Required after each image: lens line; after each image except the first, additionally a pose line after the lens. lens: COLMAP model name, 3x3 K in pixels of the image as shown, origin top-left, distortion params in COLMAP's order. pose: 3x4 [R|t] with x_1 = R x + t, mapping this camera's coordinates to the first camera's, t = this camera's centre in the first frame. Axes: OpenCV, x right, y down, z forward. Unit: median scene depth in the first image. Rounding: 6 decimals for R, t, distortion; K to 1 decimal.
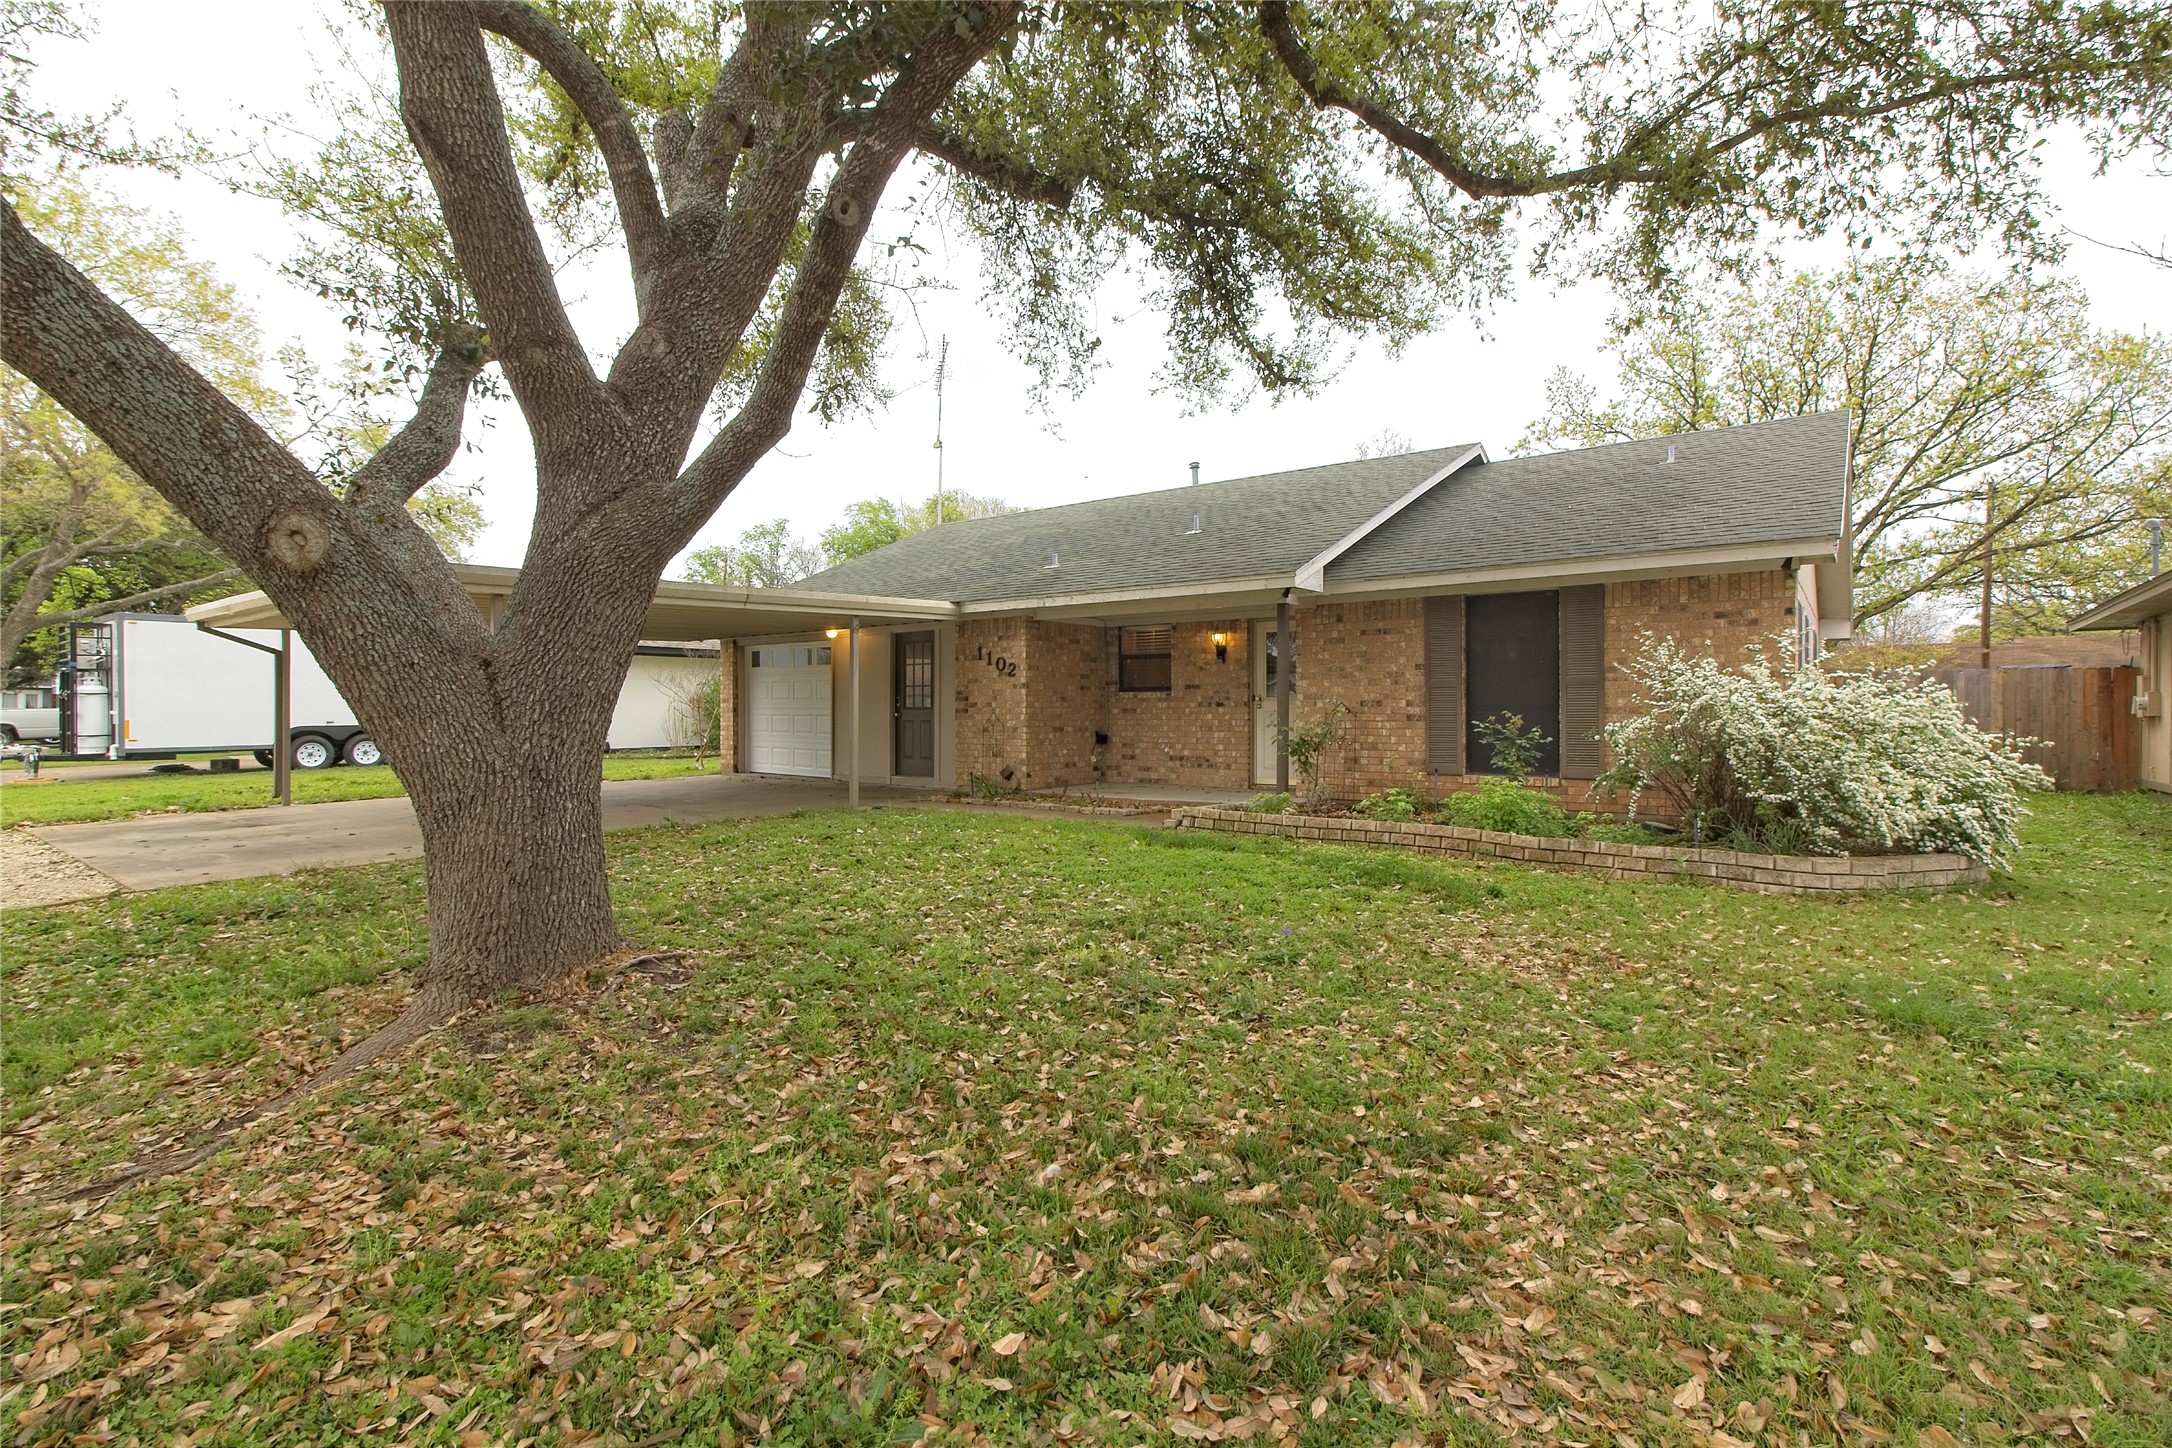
lens RADIAL K [[1003.8, 0, 1096.9], [0, 1003.8, 706.8], [0, 0, 1]] dist [-0.005685, 0.000971]
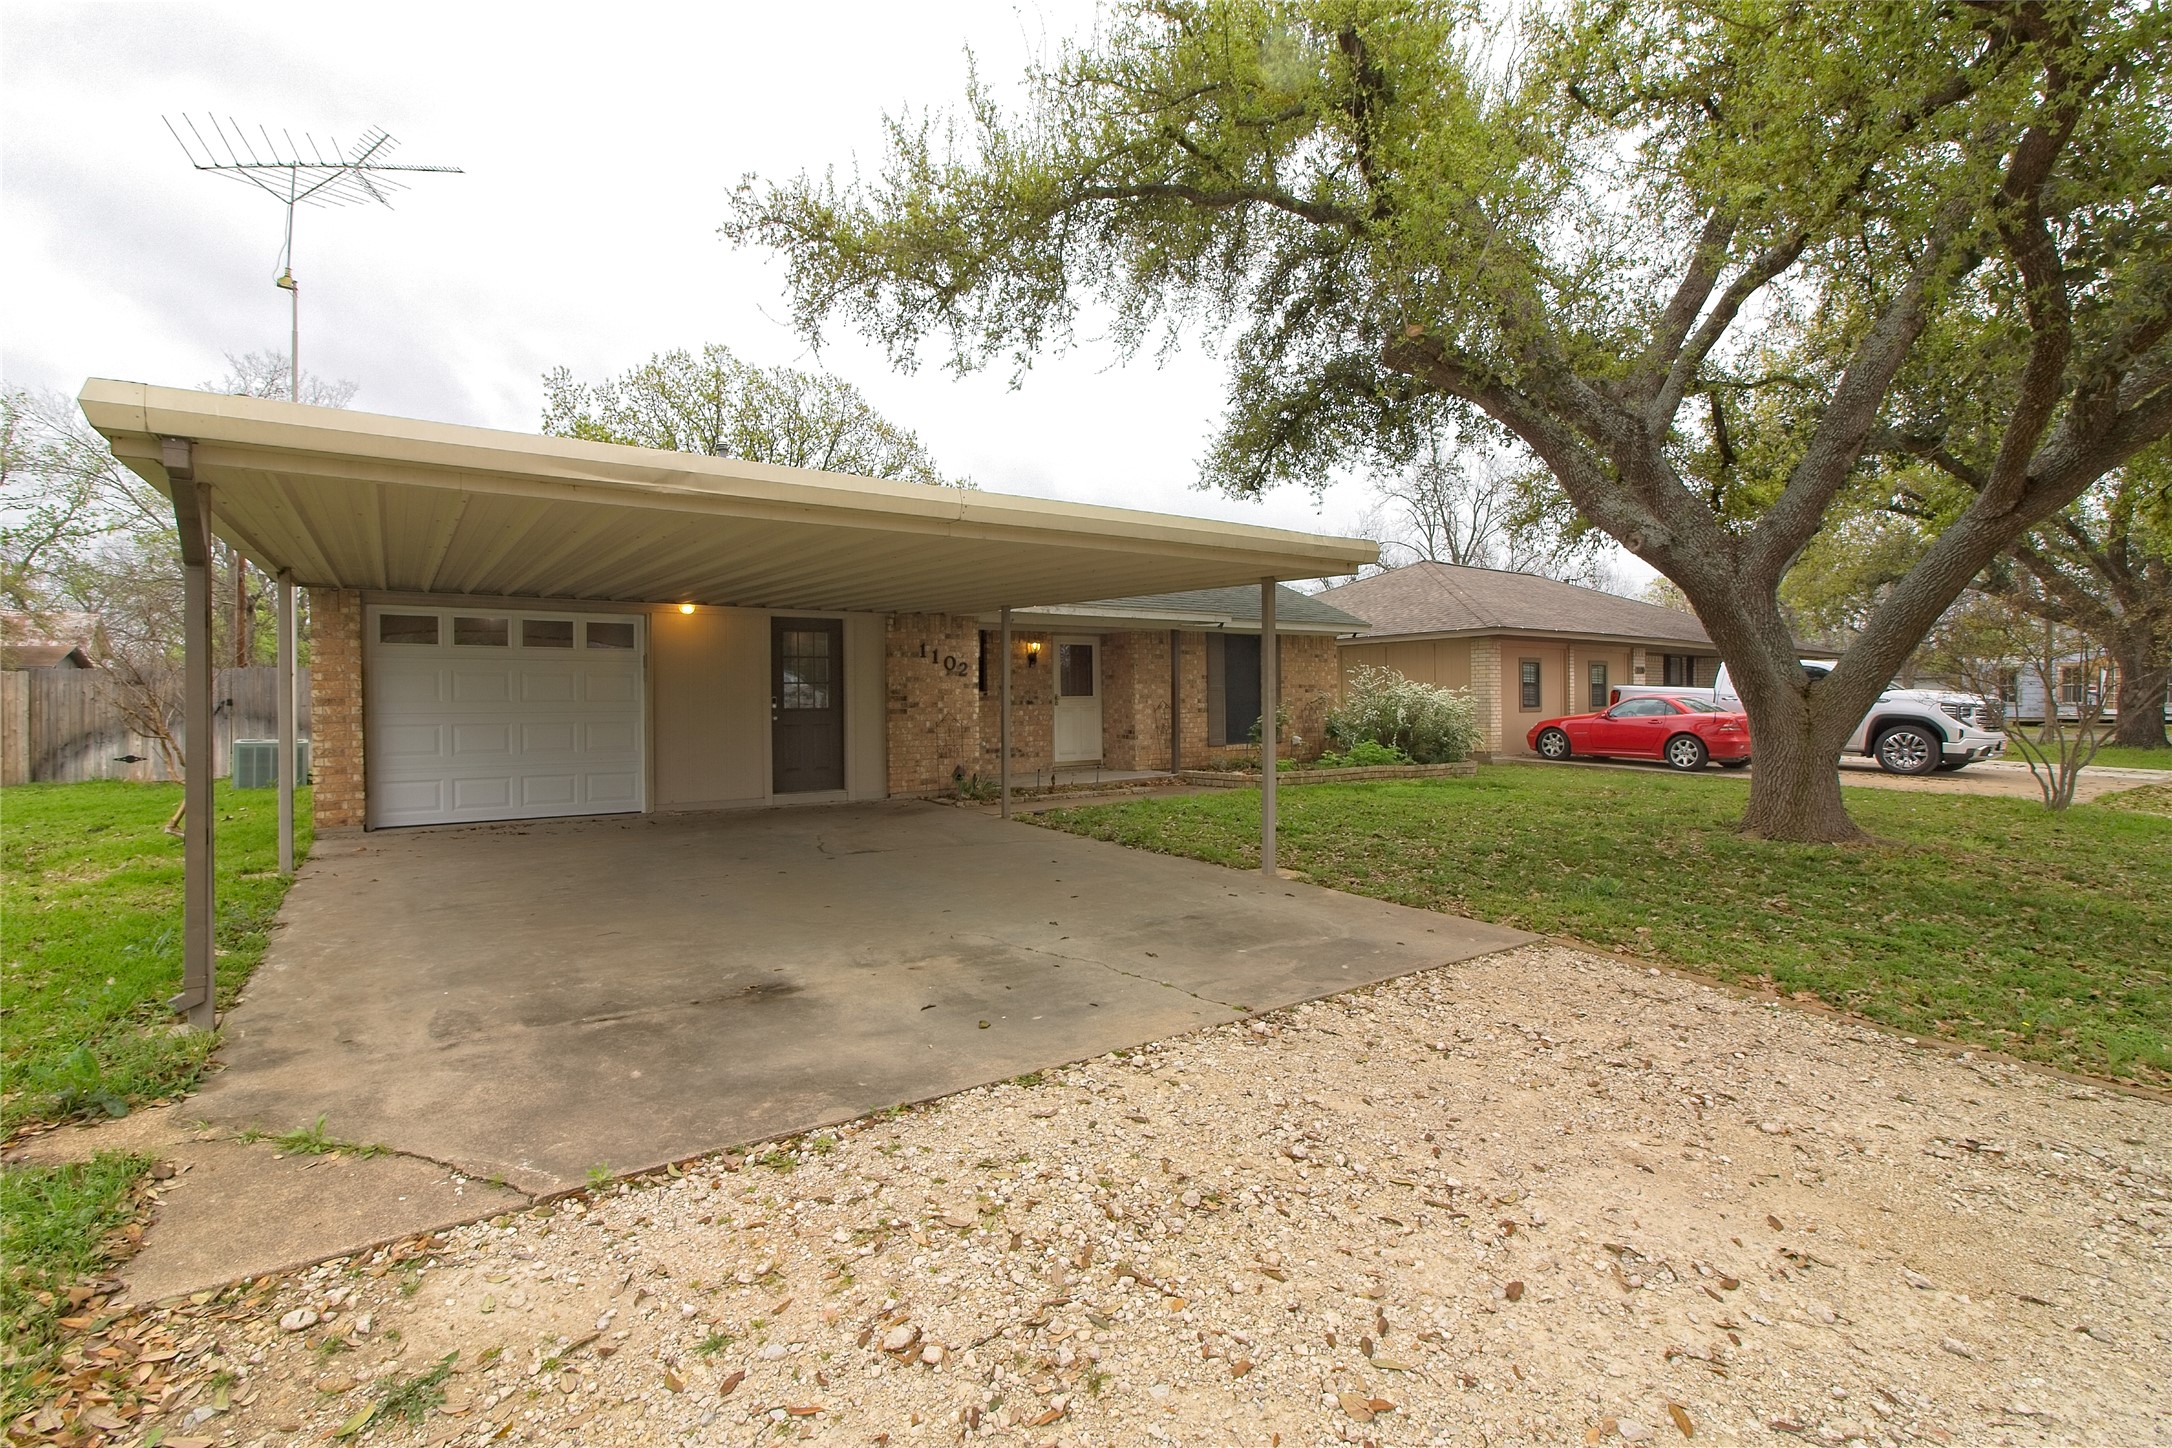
lens RADIAL K [[1003.8, 0, 1096.9], [0, 1003.8, 706.8], [0, 0, 1]] dist [-0.005685, 0.000971]
pose [[0.278313, -0.011336, 0.960424, -0.988047], [0.005622, 0.999932, 0.010173, -0.008989], [-0.960474, 0.002569, 0.278358, 0.590575]]
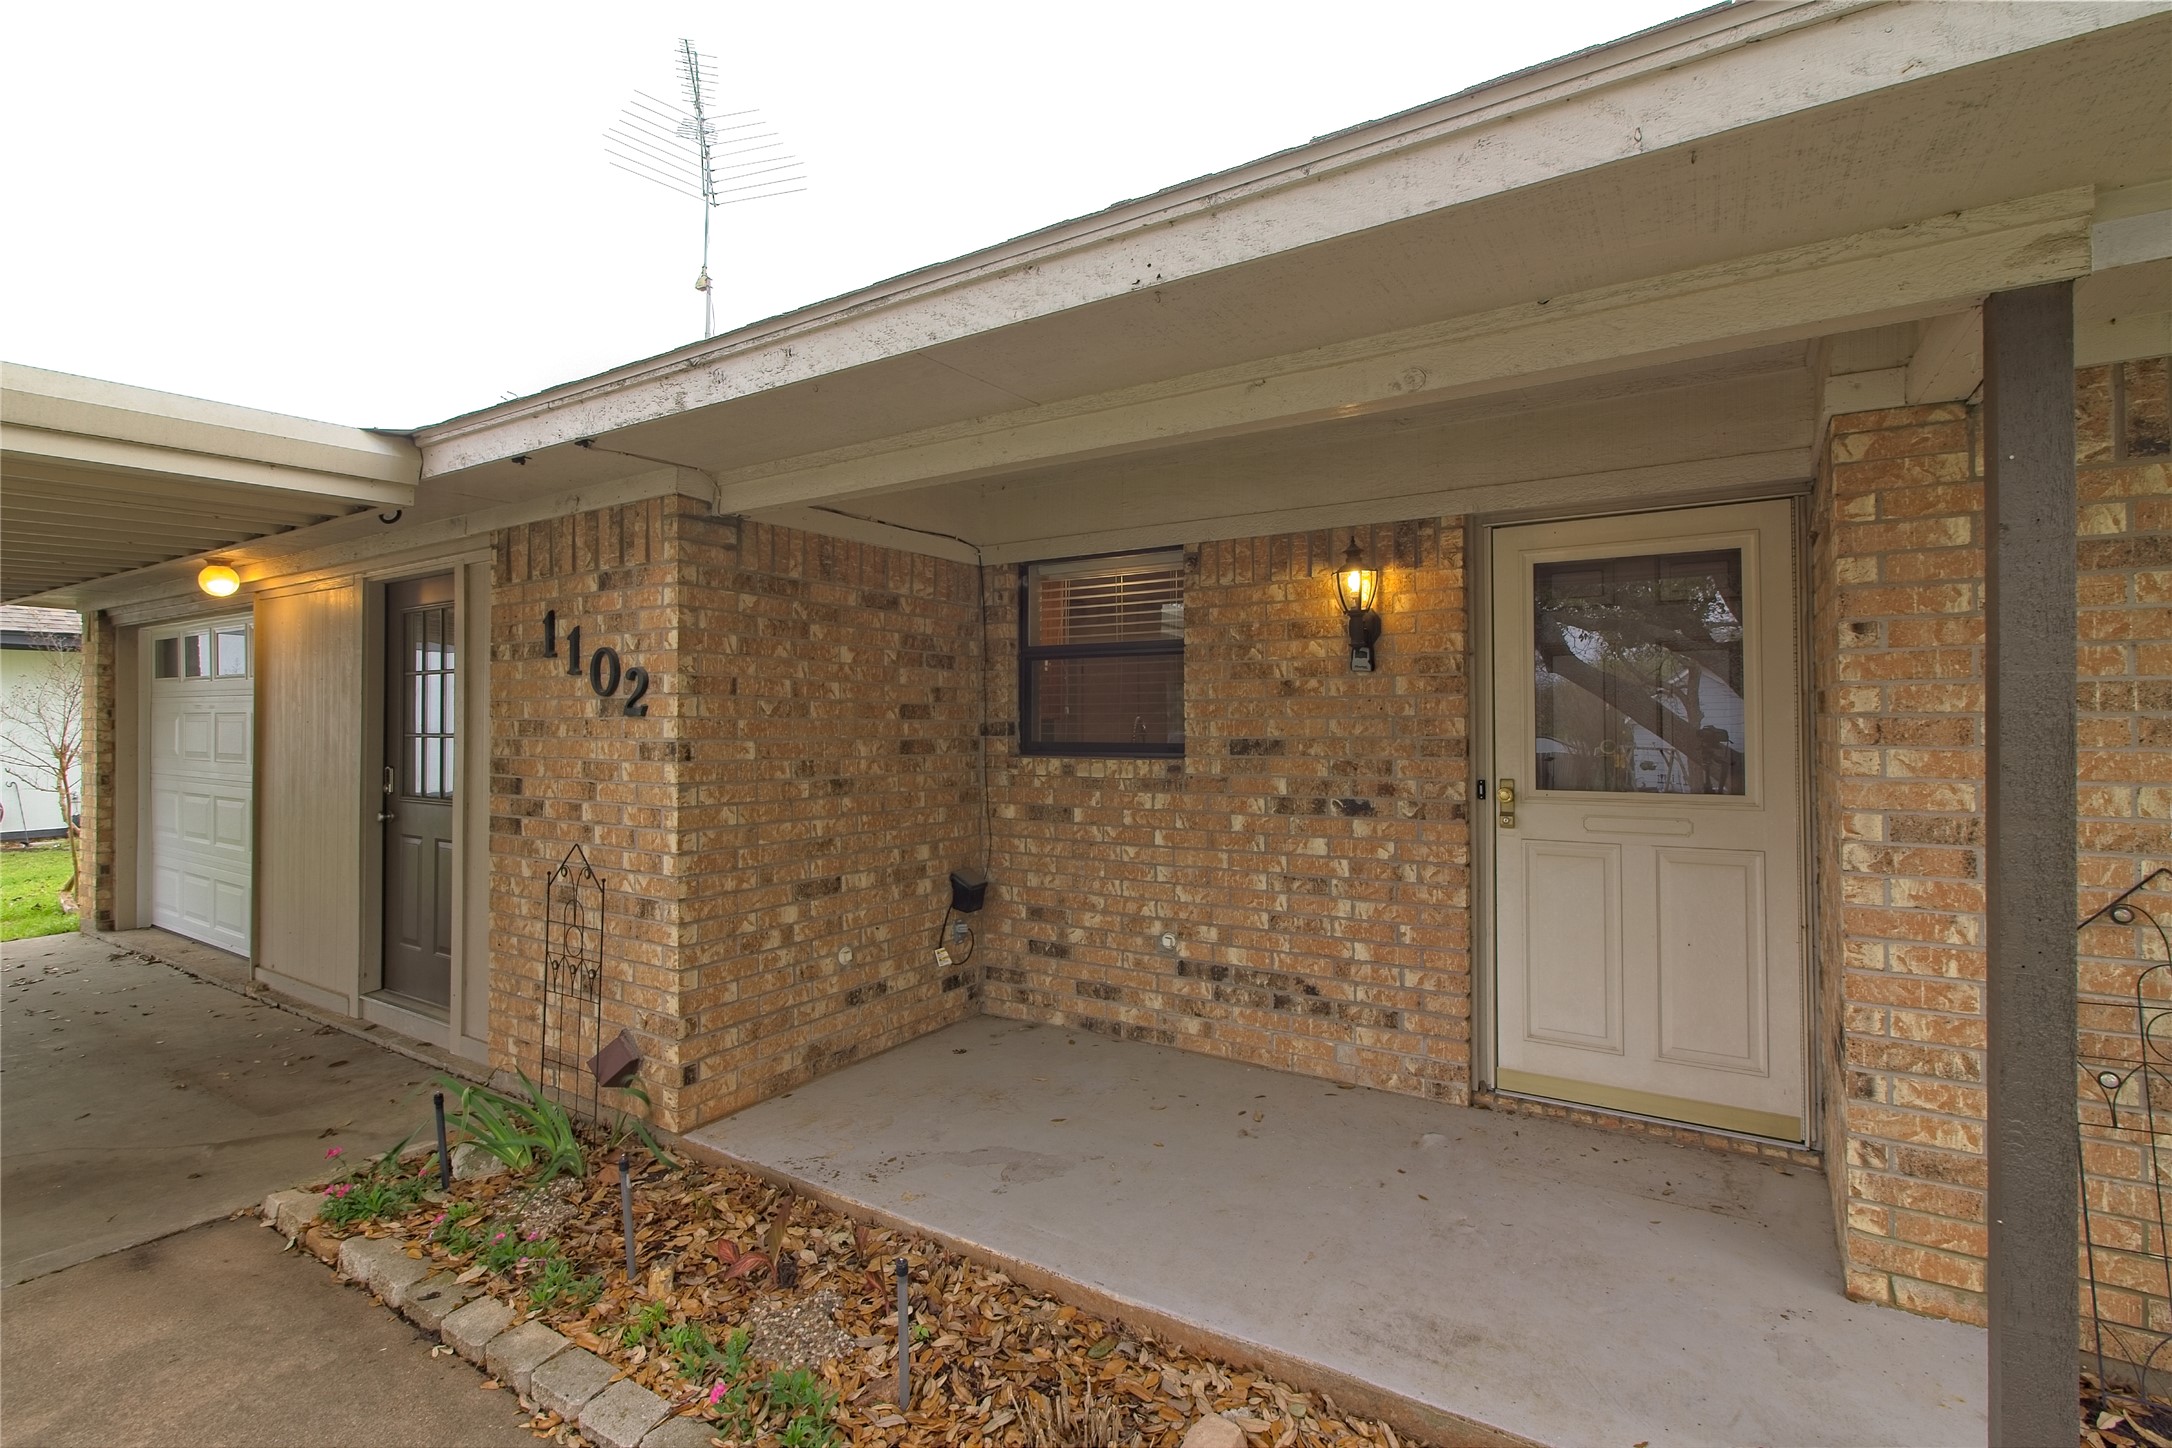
lens RADIAL K [[1003.8, 0, 1096.9], [0, 1003.8, 706.8], [0, 0, 1]] dist [-0.005685, 0.000971]
pose [[0.995461, -0.000475, 0.095169, 0.016690], [0.001015, 0.999984, -0.005622, -0.030791], [-0.095165, 0.005693, 0.995445, 0.705253]]
